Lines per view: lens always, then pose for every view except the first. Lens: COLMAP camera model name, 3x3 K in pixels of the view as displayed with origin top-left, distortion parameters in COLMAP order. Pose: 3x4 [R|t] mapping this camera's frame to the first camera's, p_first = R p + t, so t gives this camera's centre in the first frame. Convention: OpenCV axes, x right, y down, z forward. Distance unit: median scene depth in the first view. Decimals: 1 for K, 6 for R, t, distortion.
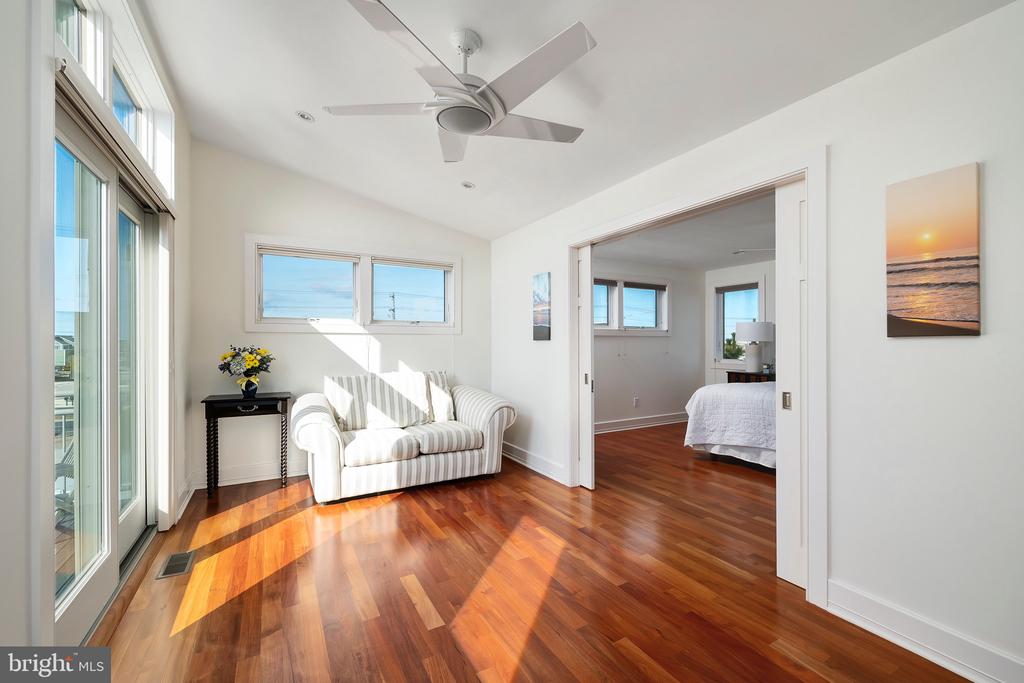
lens RADIAL K [[439.8, 0, 511.3], [0, 439.8, 342.6], [0, 0, 1]] dist [-0.003225, -0.000485]
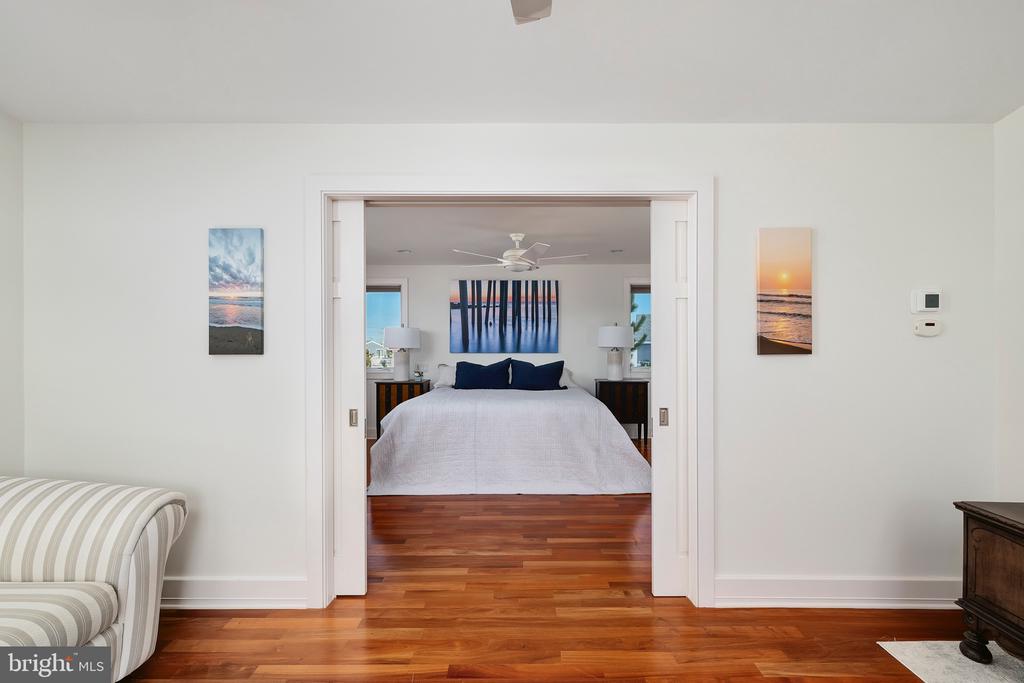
lens RADIAL K [[453.2, 0, 513.2], [0, 453.2, 341.9], [0, 0, 1]] dist [0.007602, -0.000245]
pose [[0.477771, 0.002424, 0.878481, -0.441685], [-0.001546, 0.999997, -0.001919, -0.034630], [-0.878483, -0.000442, 0.477773, 0.792103]]
